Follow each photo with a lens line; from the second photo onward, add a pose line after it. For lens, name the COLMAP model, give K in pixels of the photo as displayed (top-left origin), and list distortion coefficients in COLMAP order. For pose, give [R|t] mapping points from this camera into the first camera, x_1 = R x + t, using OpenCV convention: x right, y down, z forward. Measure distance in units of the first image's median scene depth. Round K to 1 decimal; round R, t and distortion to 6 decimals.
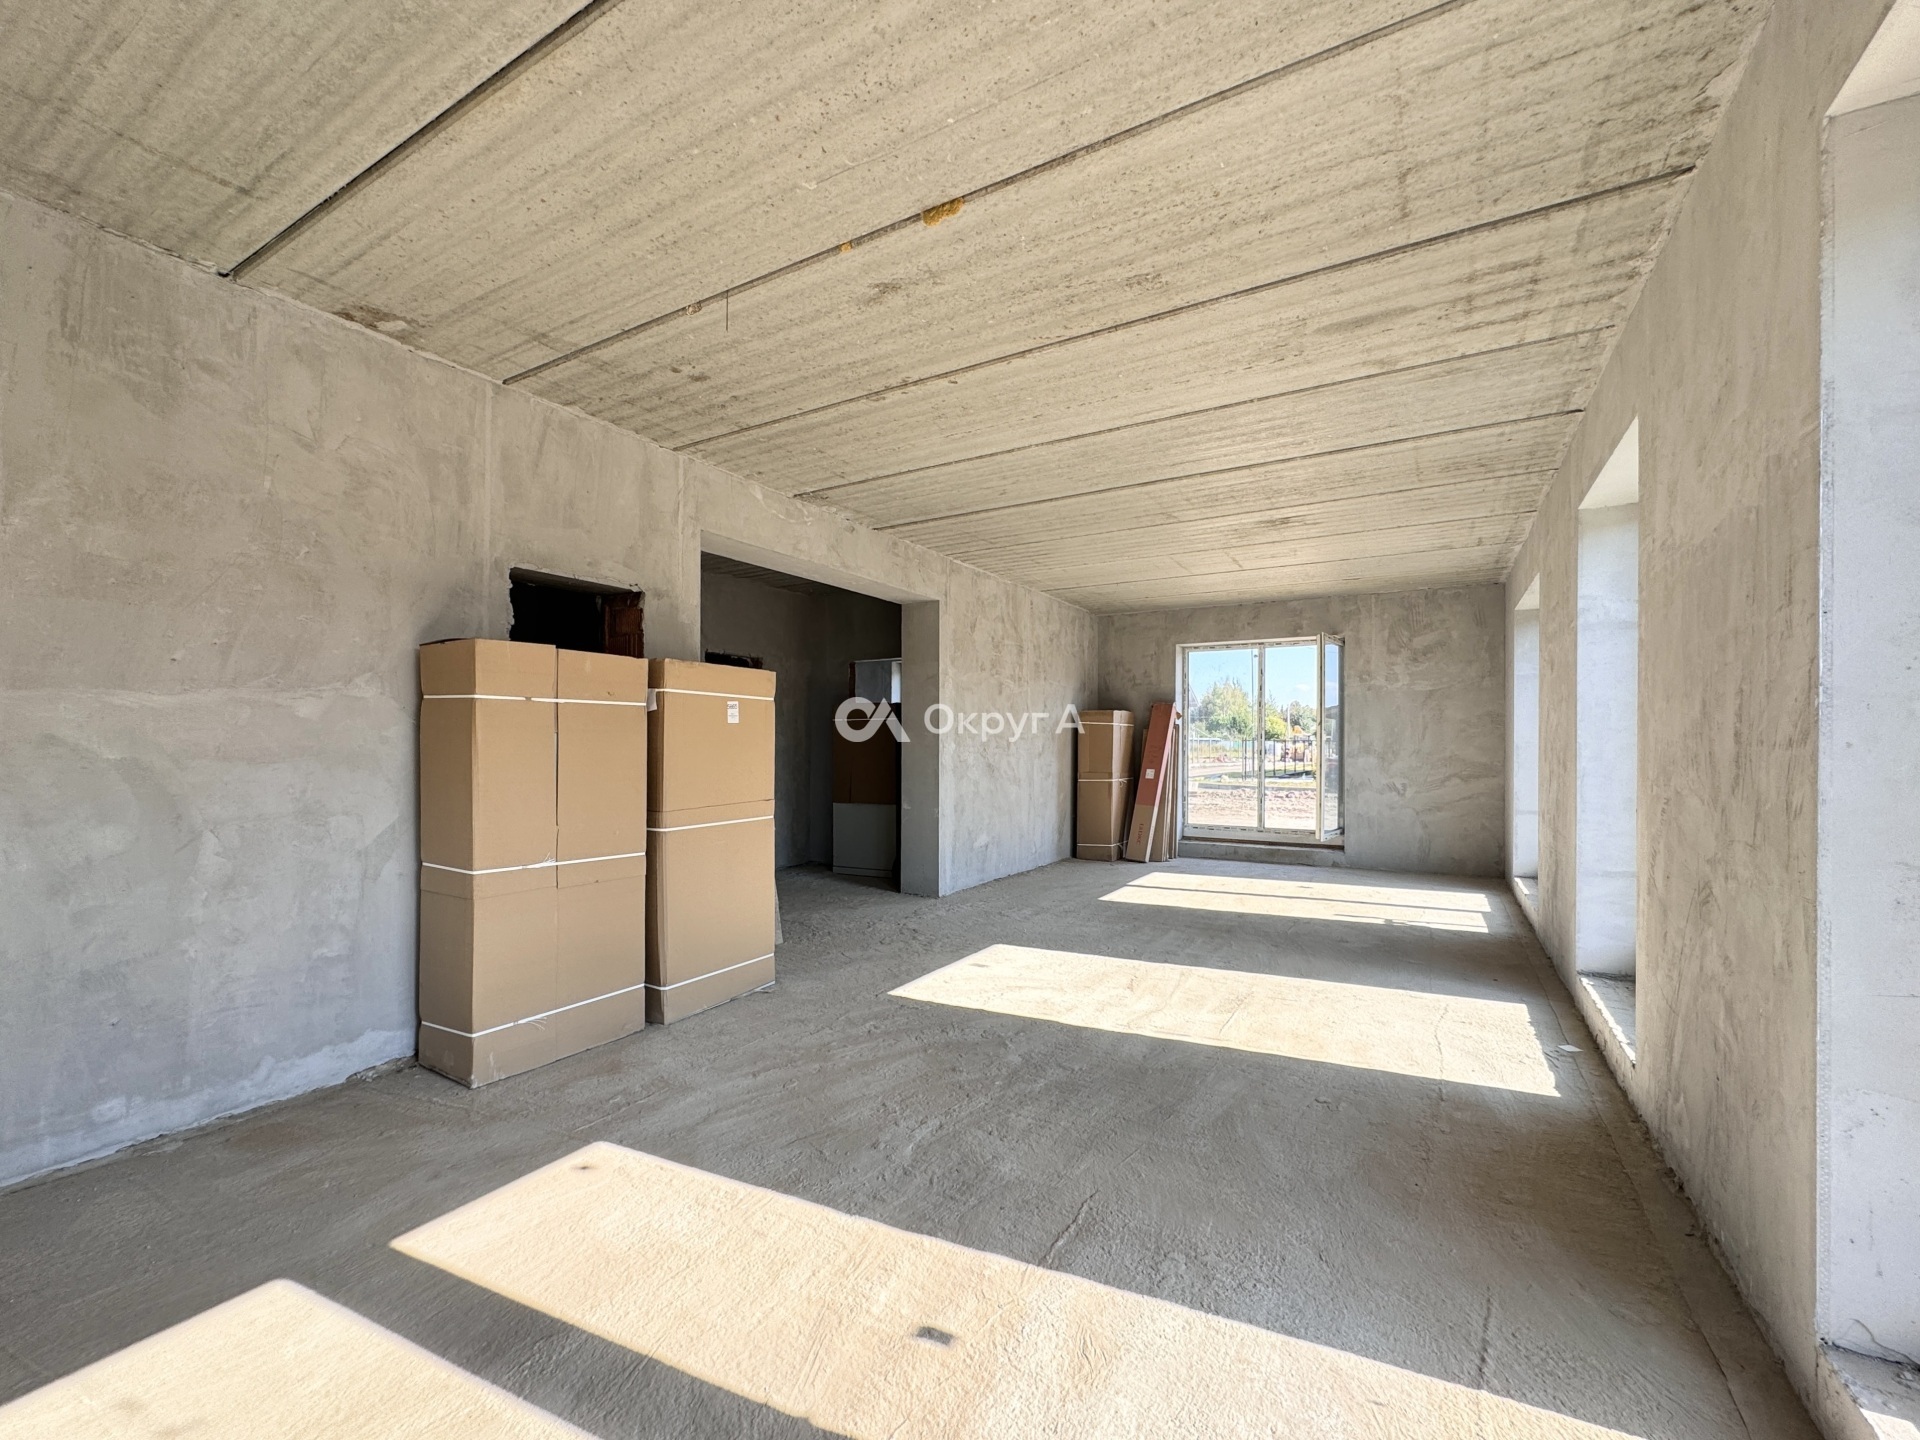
lens RADIAL K [[801.6, 0, 959.6], [0, 801.6, 746.4], [0, 0, 1]] dist [-0.001014, 0.000279]
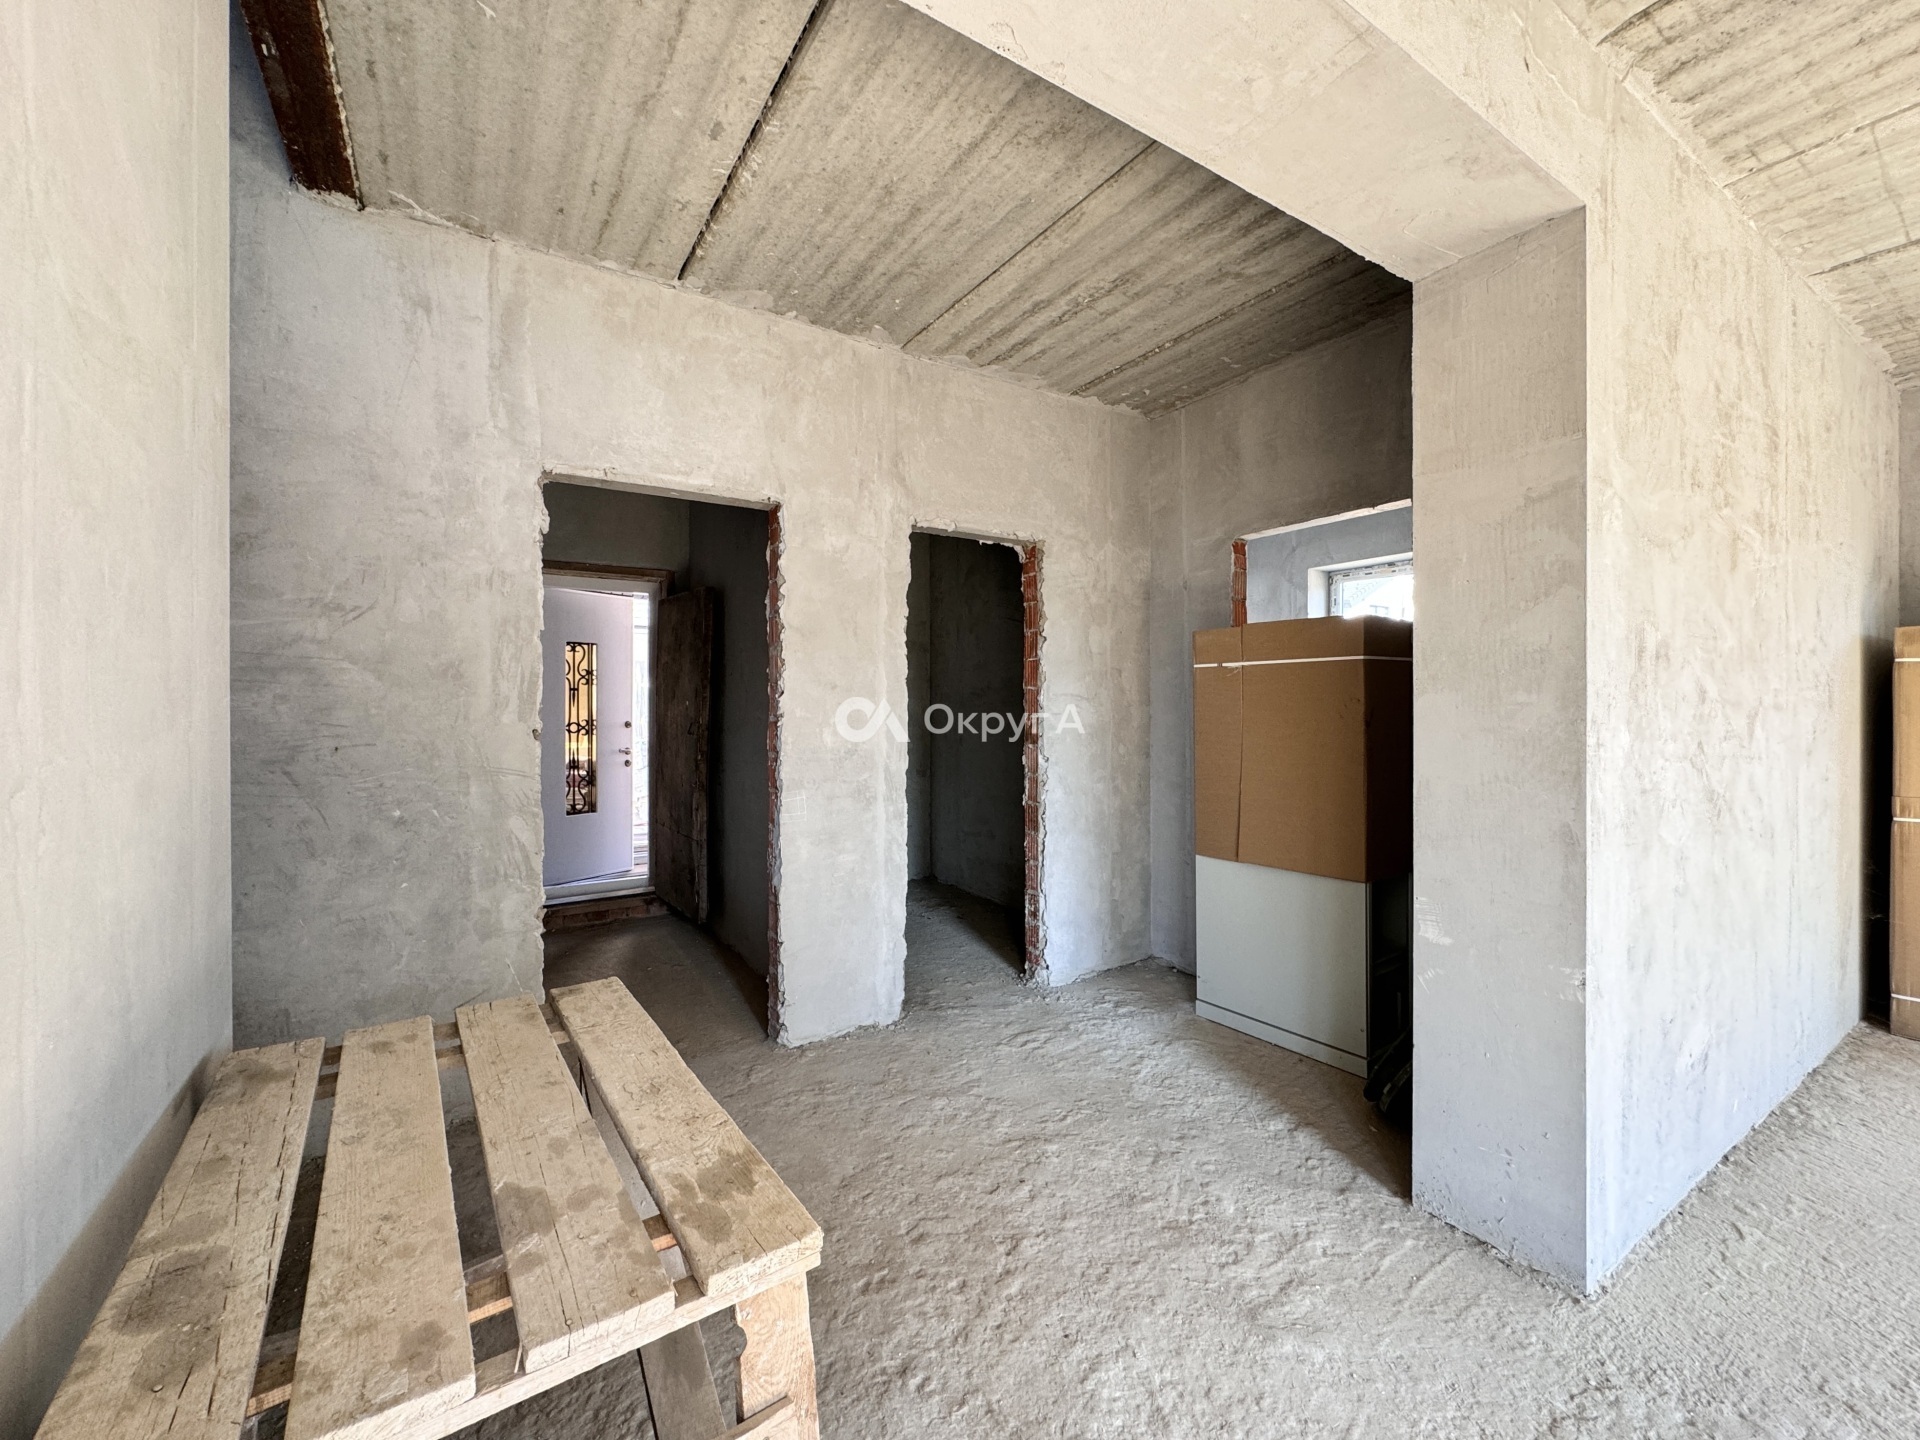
lens RADIAL K [[775.4, 0, 959.0], [0, 775.4, 706.2], [0, 0, 1]] dist [0.000024, 0.000068]
pose [[0.892125, -0.003540, -0.451775, -0.155504], [0.003011, 0.999994, -0.001890, -0.020360], [0.451779, 0.000326, 0.892130, 1.074135]]
